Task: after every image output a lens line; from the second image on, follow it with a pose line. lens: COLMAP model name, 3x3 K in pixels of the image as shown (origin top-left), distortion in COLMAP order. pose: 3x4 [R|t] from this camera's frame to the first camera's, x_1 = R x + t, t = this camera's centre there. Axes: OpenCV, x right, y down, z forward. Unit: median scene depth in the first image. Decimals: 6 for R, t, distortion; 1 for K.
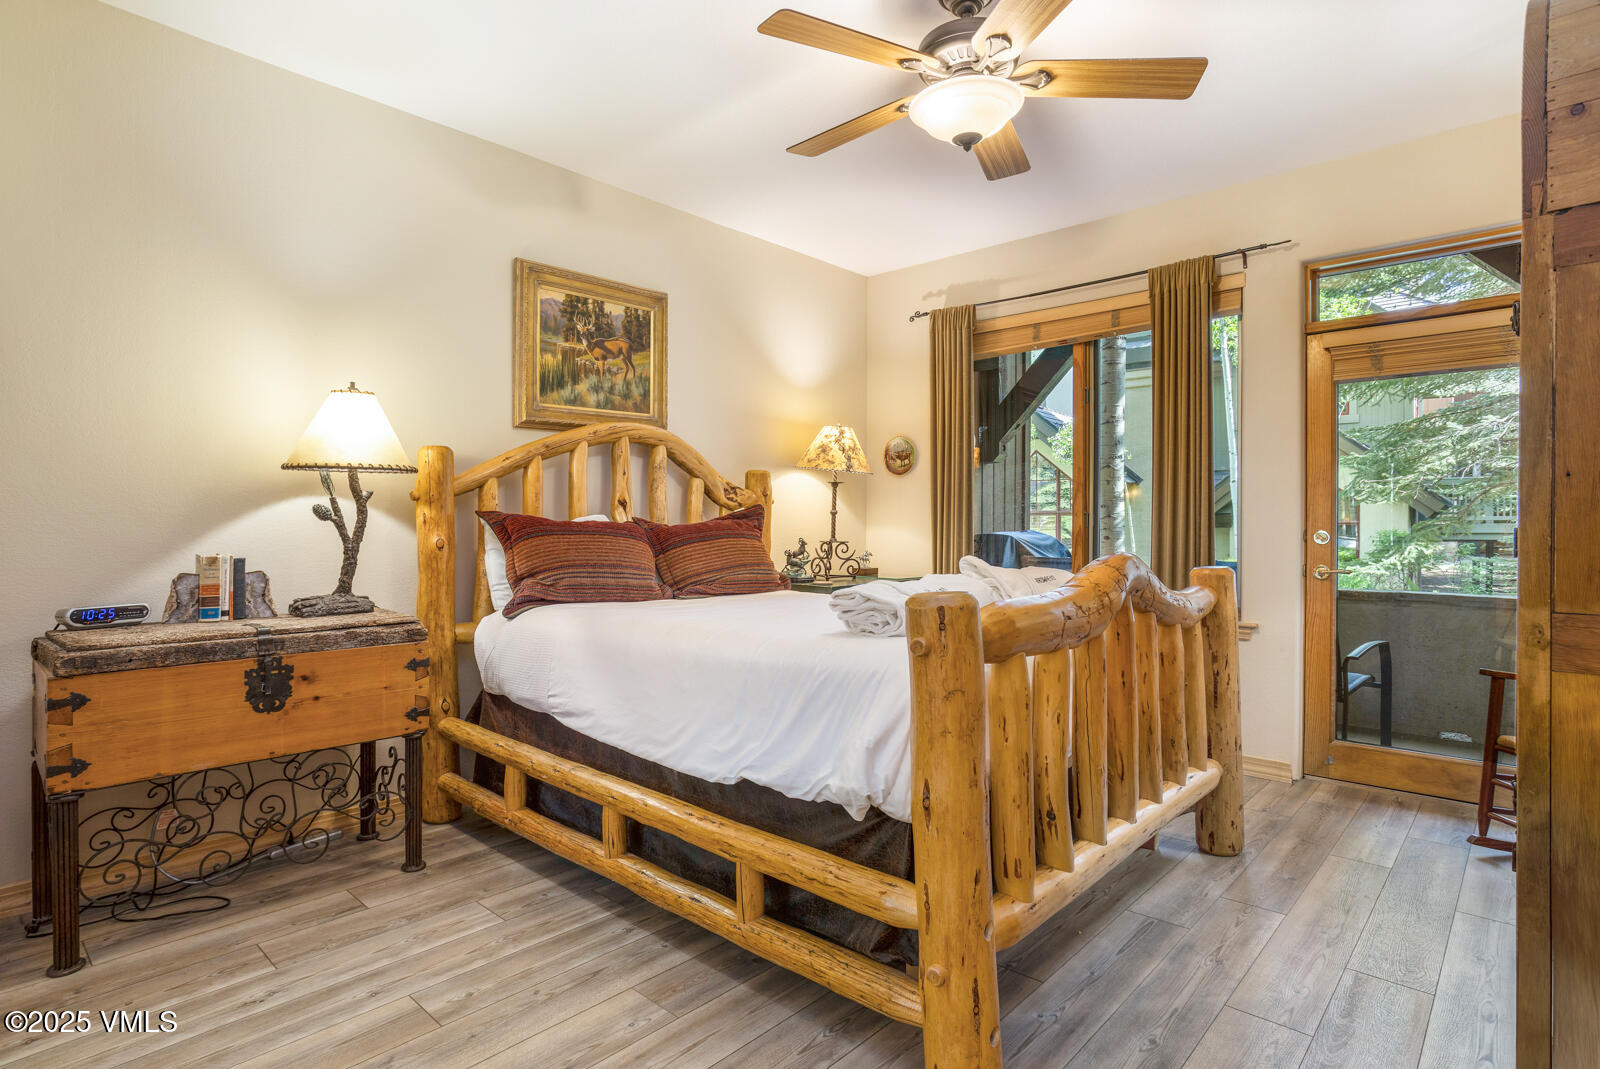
lens RADIAL K [[808.1, 0, 804.5], [0, 808.1, 528.7], [0, 0, 1]] dist [-0.003171, 0.003558]
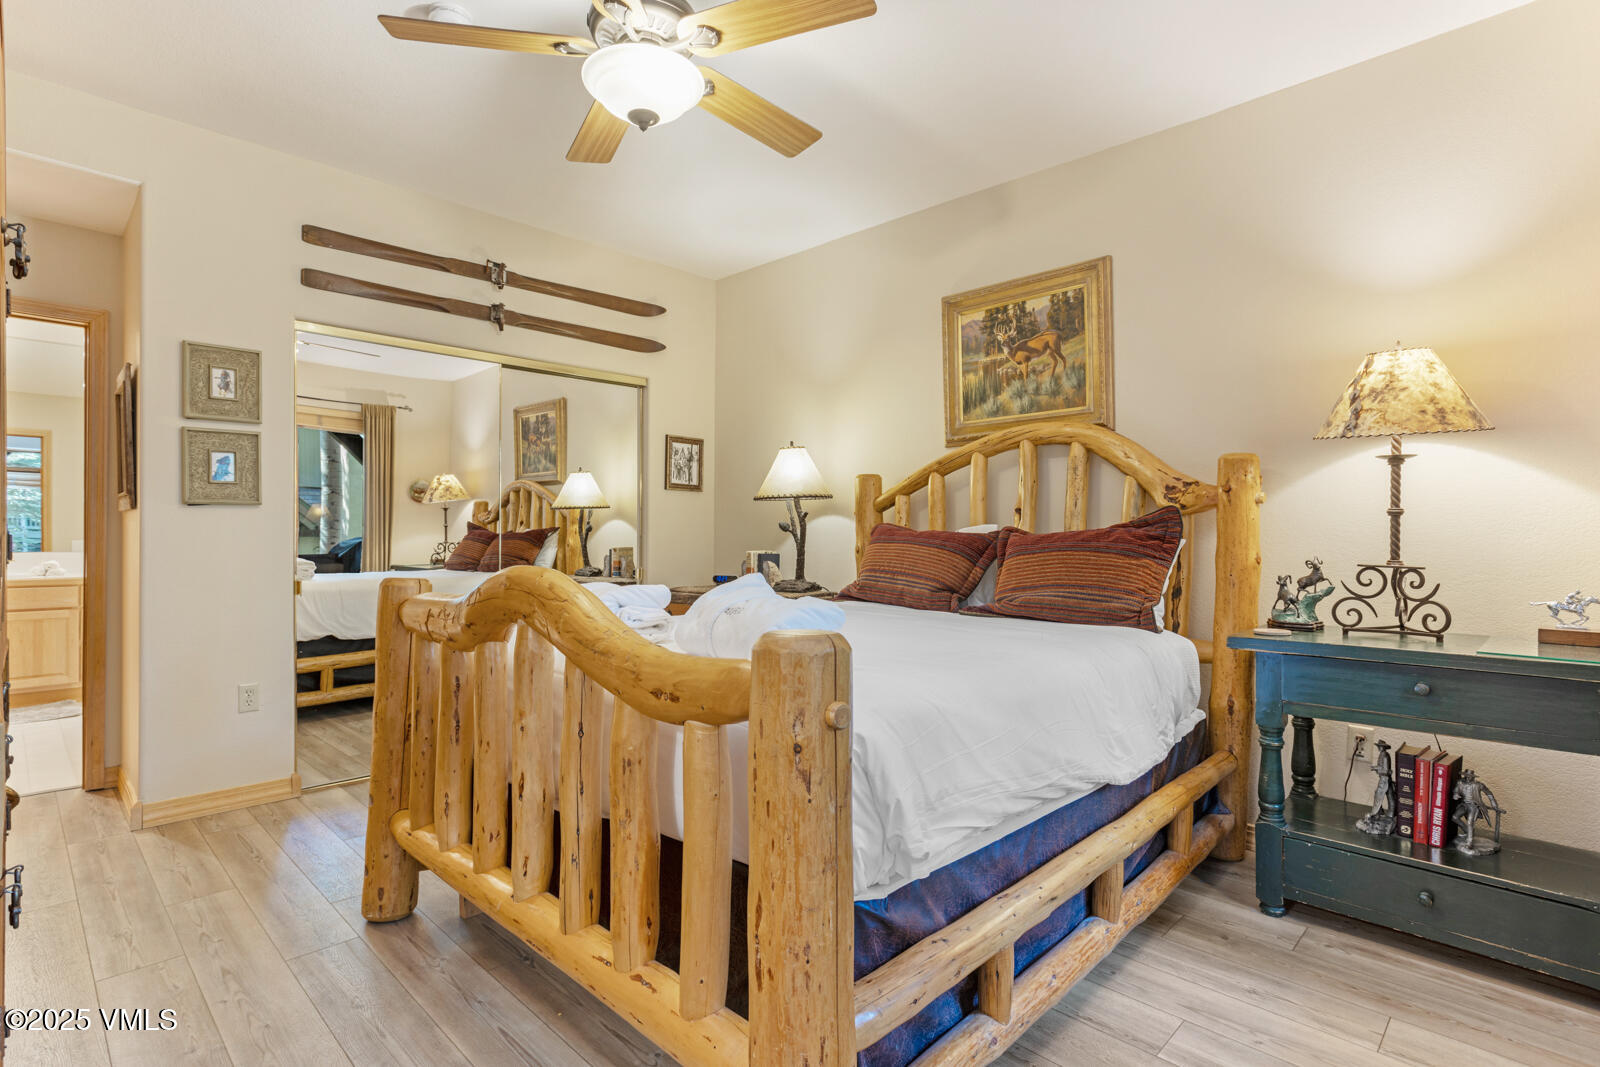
lens RADIAL K [[808.1, 0, 804.8], [0, 808.1, 532.2], [0, 0, 1]] dist [-0.003171, 0.003558]
pose [[-0.008858, -0.000077, -0.999961, 0.712416], [-0.003454, 0.999994, -0.000047, -0.006651], [0.999955, 0.003454, -0.008859, 0.752224]]
